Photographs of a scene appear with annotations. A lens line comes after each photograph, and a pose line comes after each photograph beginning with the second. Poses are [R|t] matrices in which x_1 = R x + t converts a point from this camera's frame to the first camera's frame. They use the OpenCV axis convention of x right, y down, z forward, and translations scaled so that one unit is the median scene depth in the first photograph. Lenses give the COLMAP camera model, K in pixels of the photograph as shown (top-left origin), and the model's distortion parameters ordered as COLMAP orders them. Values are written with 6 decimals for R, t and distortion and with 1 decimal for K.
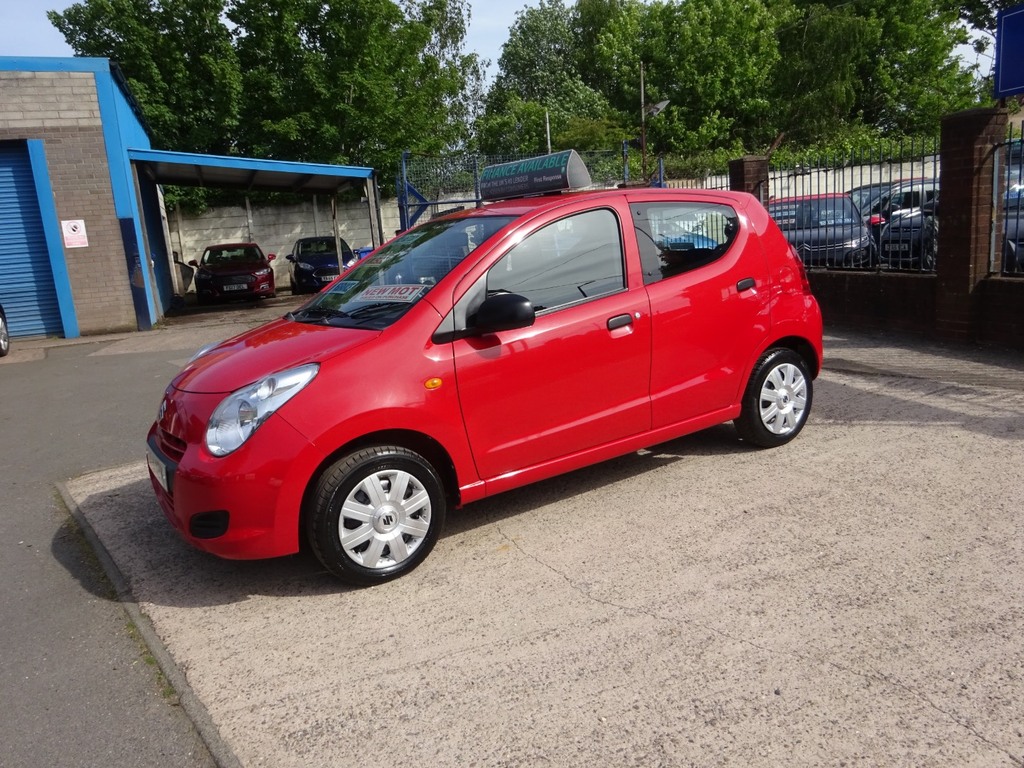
lens RADIAL K [[764.1, 0, 513.7], [0, 764.1, 380.6], [0, 0, 1]] dist [0.006834, -0.002877]
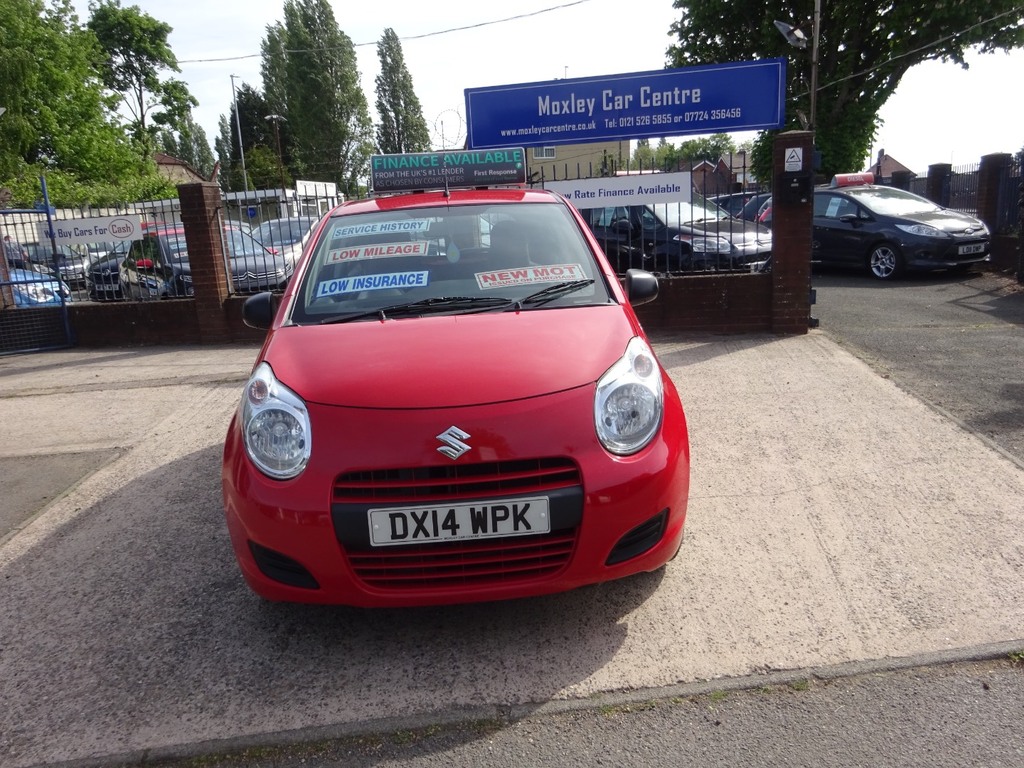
lens RADIAL K [[743.4, 0, 508.4], [0, 743.4, 408.7], [0, 0, 1]] dist [0.007601, 0.002372]
pose [[0.497409, -0.165241, 0.851634, -0.784038], [0.188045, 0.978889, 0.080102, -0.029898], [-0.846891, 0.120302, 0.517981, 0.472134]]
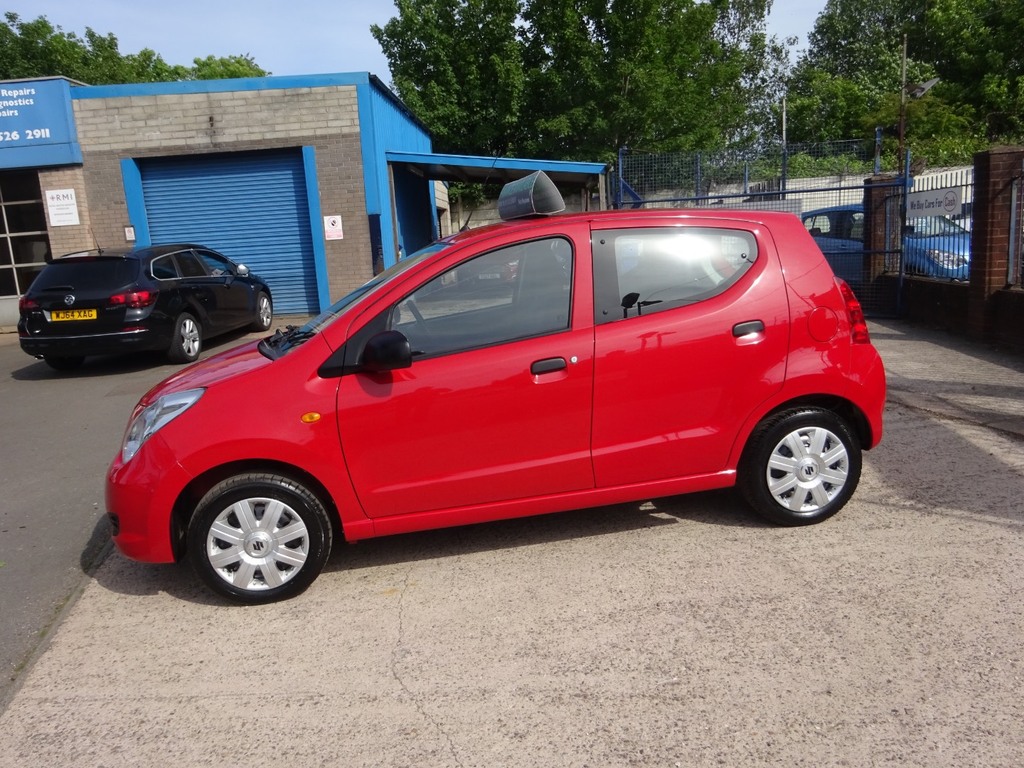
lens RADIAL K [[764.1, 0, 513.7], [0, 764.1, 380.6], [0, 0, 1]] dist [0.006834, -0.002877]
pose [[0.919658, 0.091669, -0.381871, 0.373866], [-0.085147, 0.995789, 0.033981, -0.072853], [0.383377, 0.001264, 0.923591, 0.132570]]
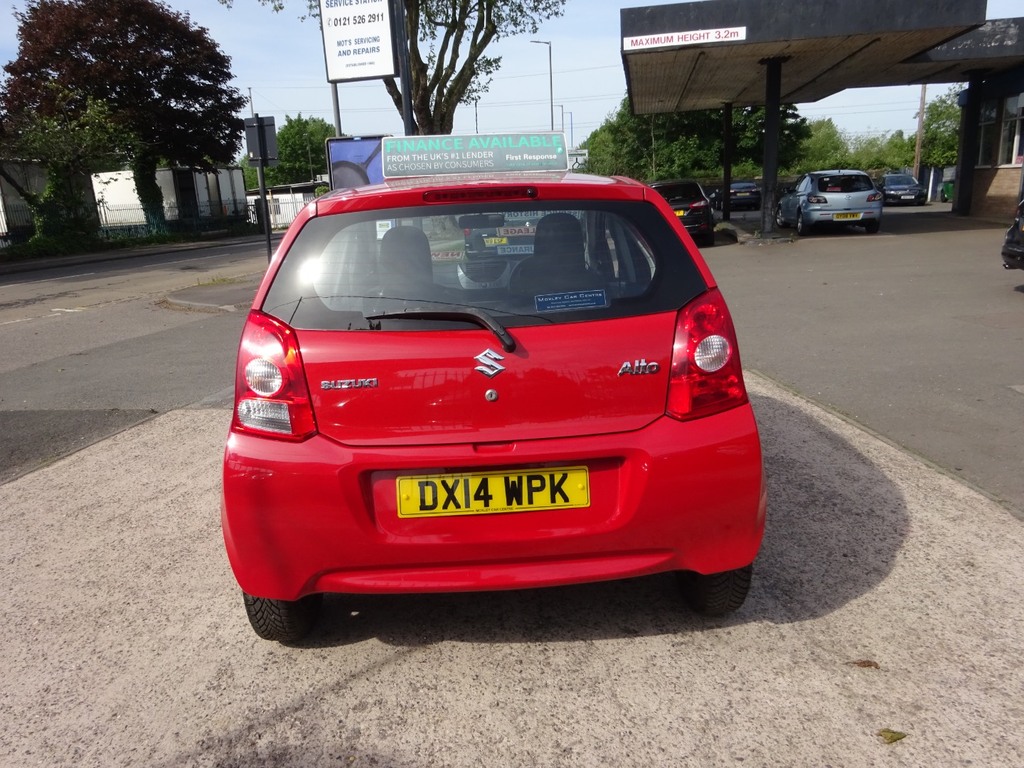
lens RADIAL K [[764.1, 0, 513.7], [0, 764.1, 380.6], [0, 0, 1]] dist [0.006834, -0.002877]
pose [[-0.500909, 0.310301, -0.807962, 0.720789], [-0.082568, 0.912131, 0.401497, -0.375886], [0.861552, 0.267826, -0.431274, 1.429523]]
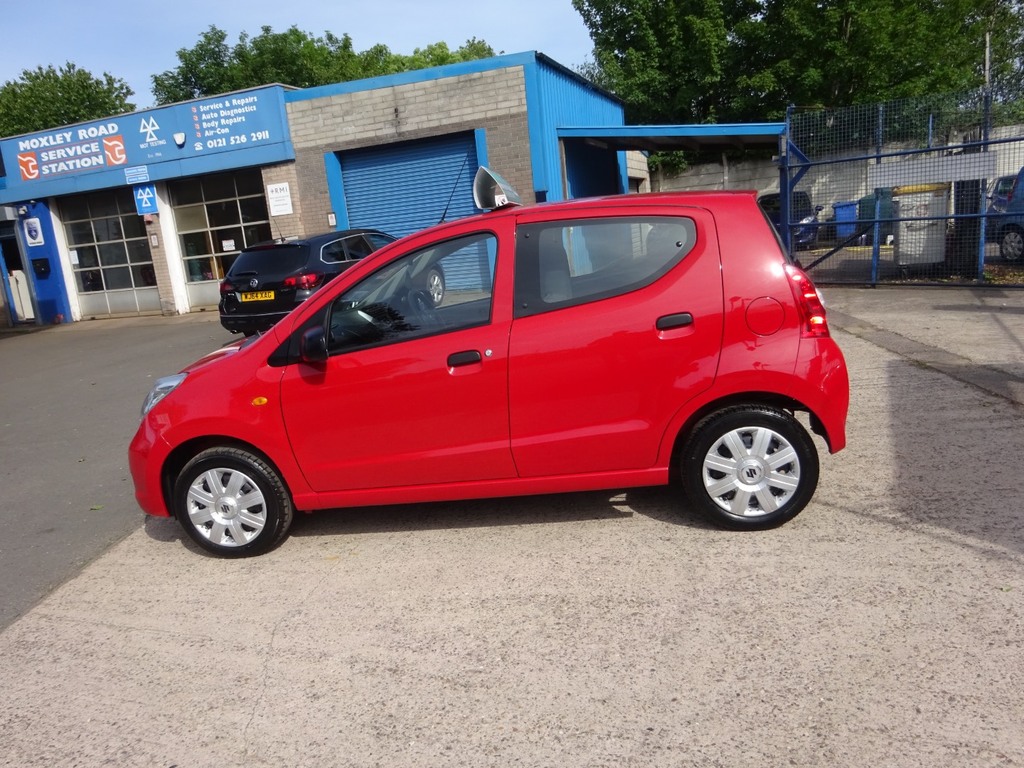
lens RADIAL K [[764.1, 0, 513.7], [0, 764.1, 380.6], [0, 0, 1]] dist [0.006834, -0.002877]
pose [[0.757966, 0.129088, -0.639393, 0.660940], [-0.083249, 0.991350, 0.101459, -0.126663], [0.646960, -0.023673, 0.762156, 0.274393]]
